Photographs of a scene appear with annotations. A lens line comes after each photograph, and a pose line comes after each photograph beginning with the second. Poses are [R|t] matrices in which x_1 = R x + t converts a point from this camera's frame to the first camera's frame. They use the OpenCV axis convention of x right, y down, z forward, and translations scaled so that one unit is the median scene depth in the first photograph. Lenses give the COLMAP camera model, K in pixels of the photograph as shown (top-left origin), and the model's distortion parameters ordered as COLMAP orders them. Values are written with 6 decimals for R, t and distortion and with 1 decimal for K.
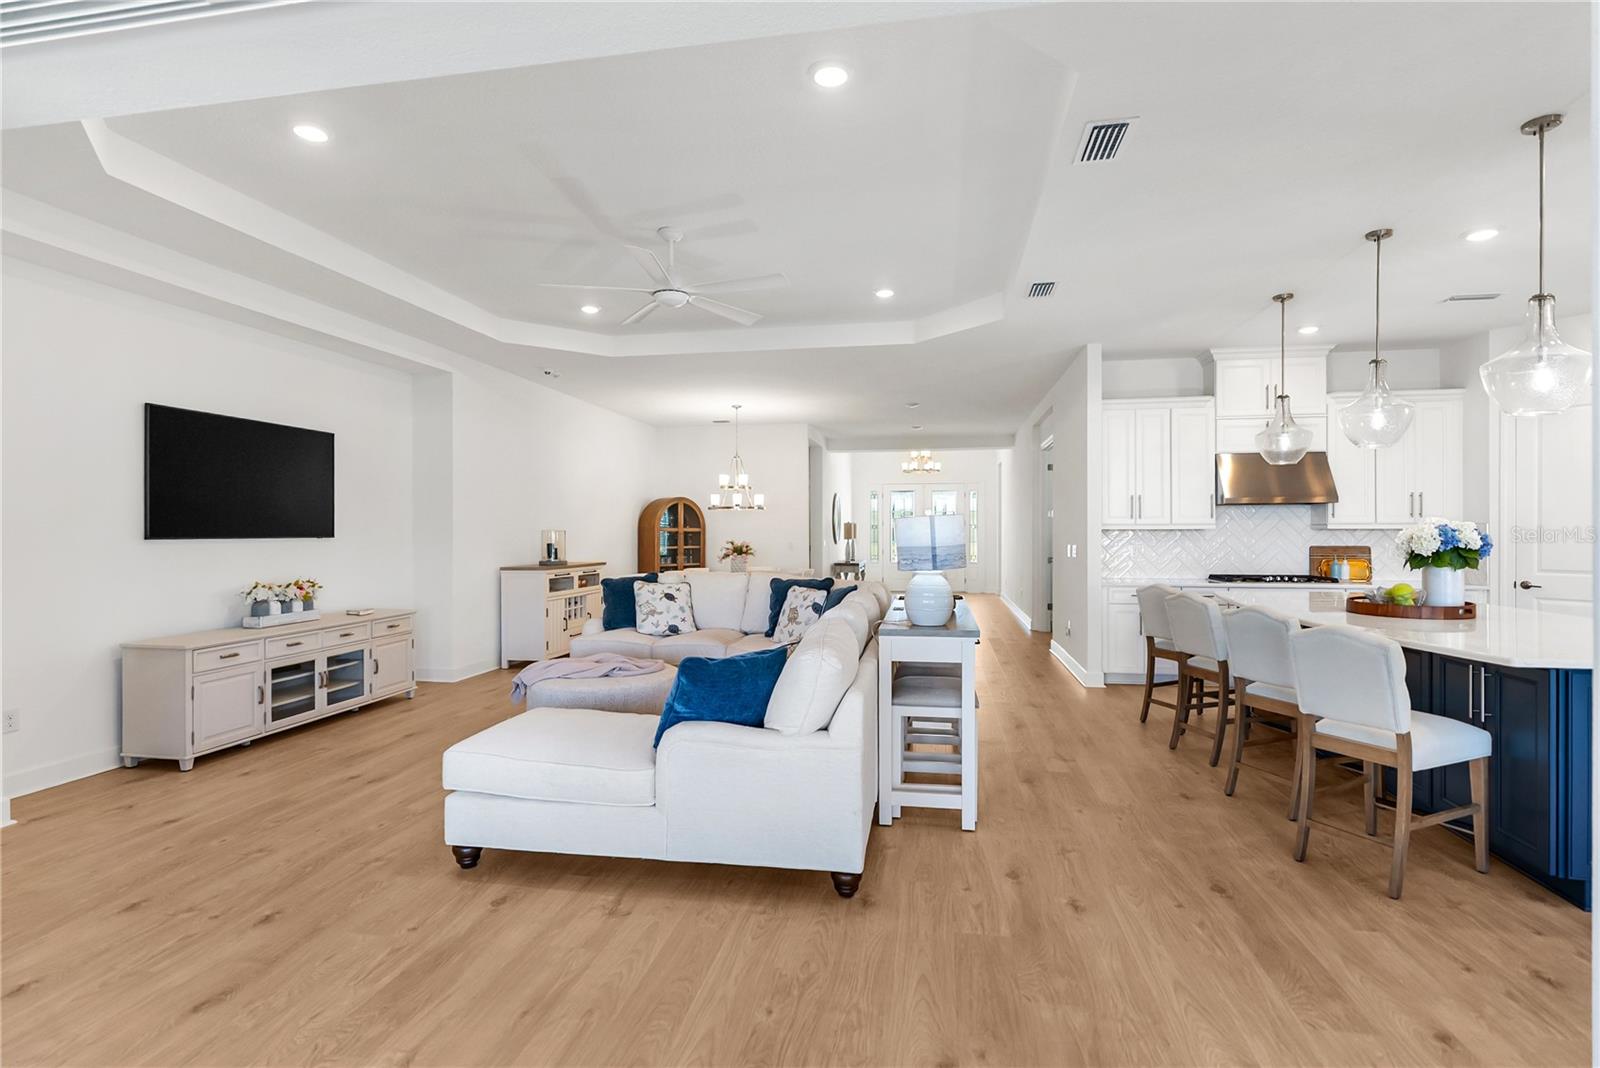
lens RADIAL K [[749.8, 0, 805.1], [0, 749.8, 522.9], [0, 0, 1]] dist [-0.001782, 0.000043]
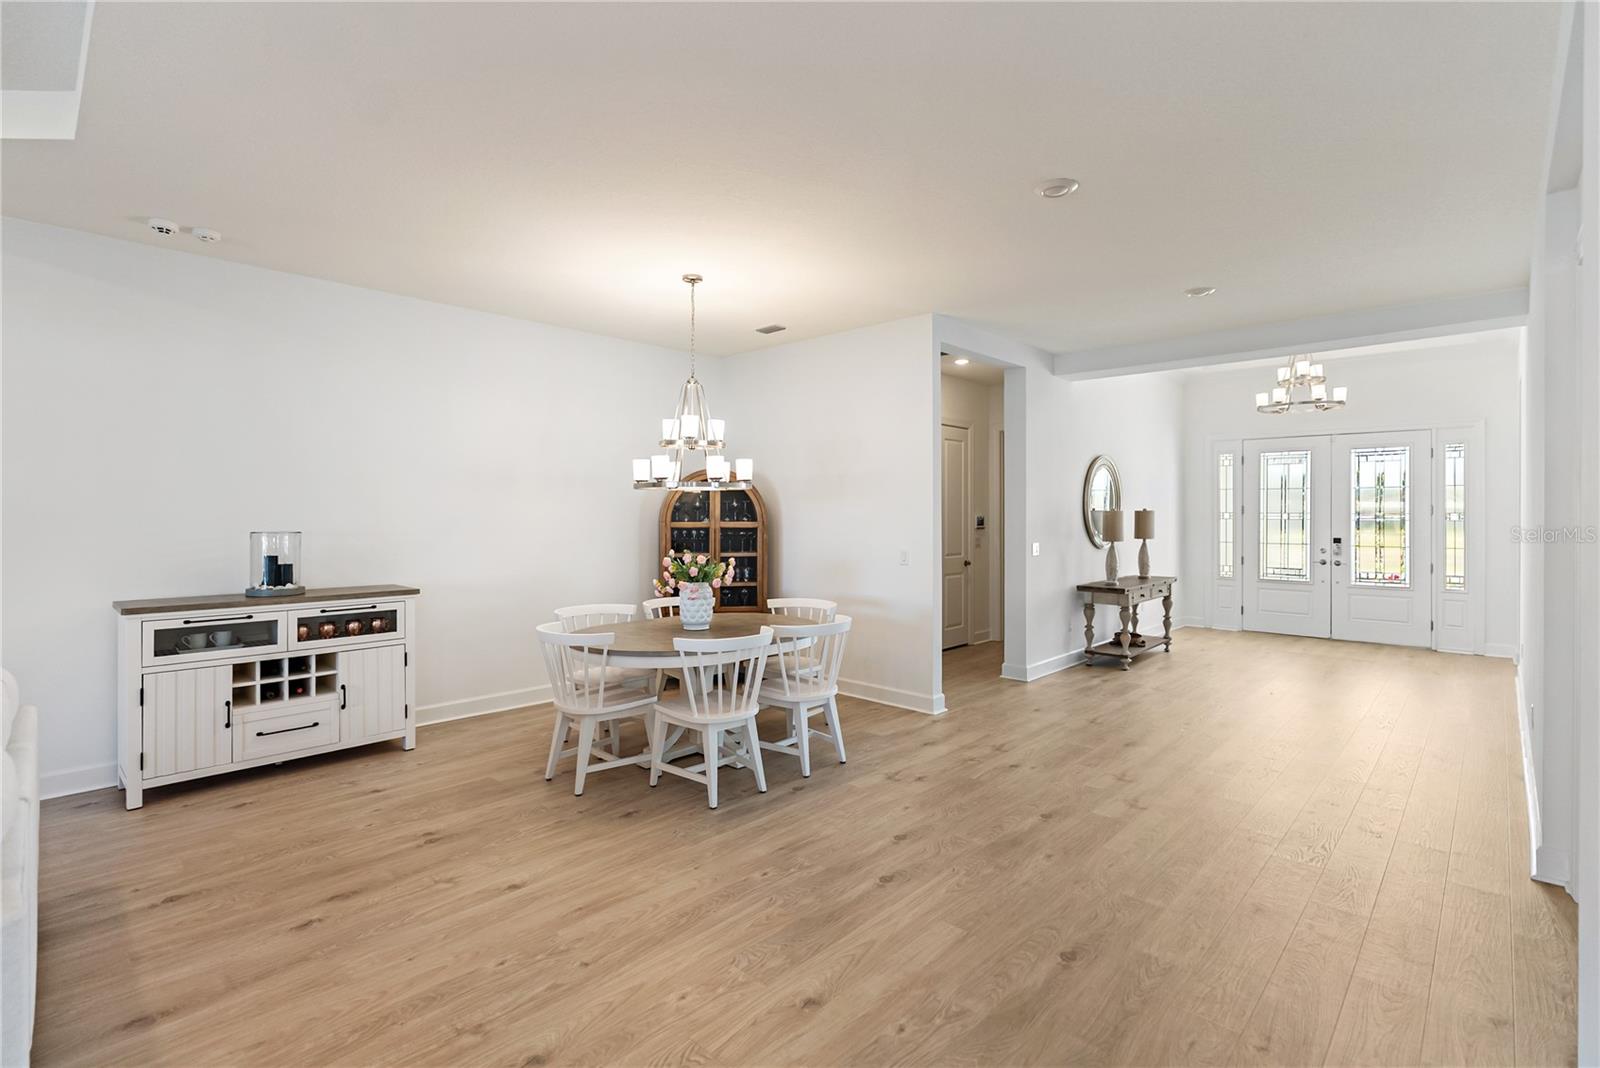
lens RADIAL K [[731.3, 0, 797.6], [0, 731.3, 509.9], [0, 0, 1]] dist [-0.002970, -0.000484]
pose [[0.834549, 0.004288, -0.550917, 0.195400], [0.001713, 0.999945, 0.010378, -0.007592], [0.550931, -0.009604, 0.834496, 0.549640]]
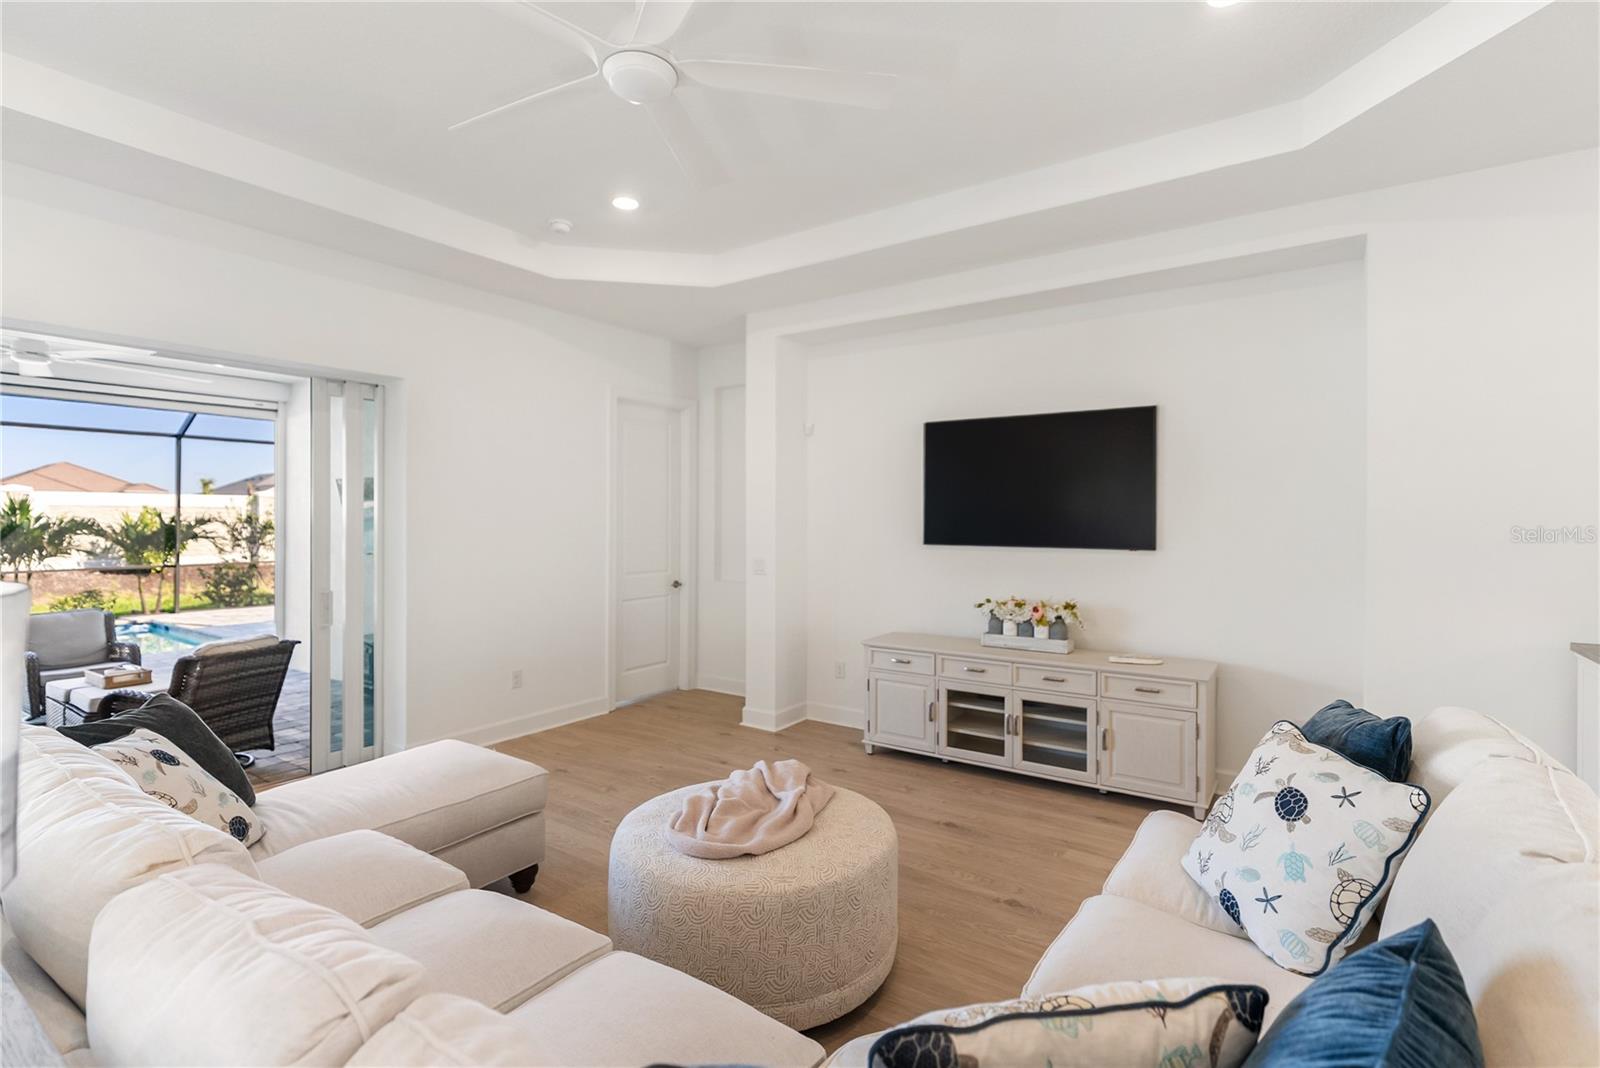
lens RADIAL K [[749.8, 0, 805.1], [0, 749.8, 522.9], [0, 0, 1]] dist [-0.001782, 0.000043]
pose [[-0.409016, 0.002477, -0.912524, 0.190462], [0.003624, 0.999993, 0.001090, -0.010620], [0.912520, -0.002861, -0.409022, 1.147487]]
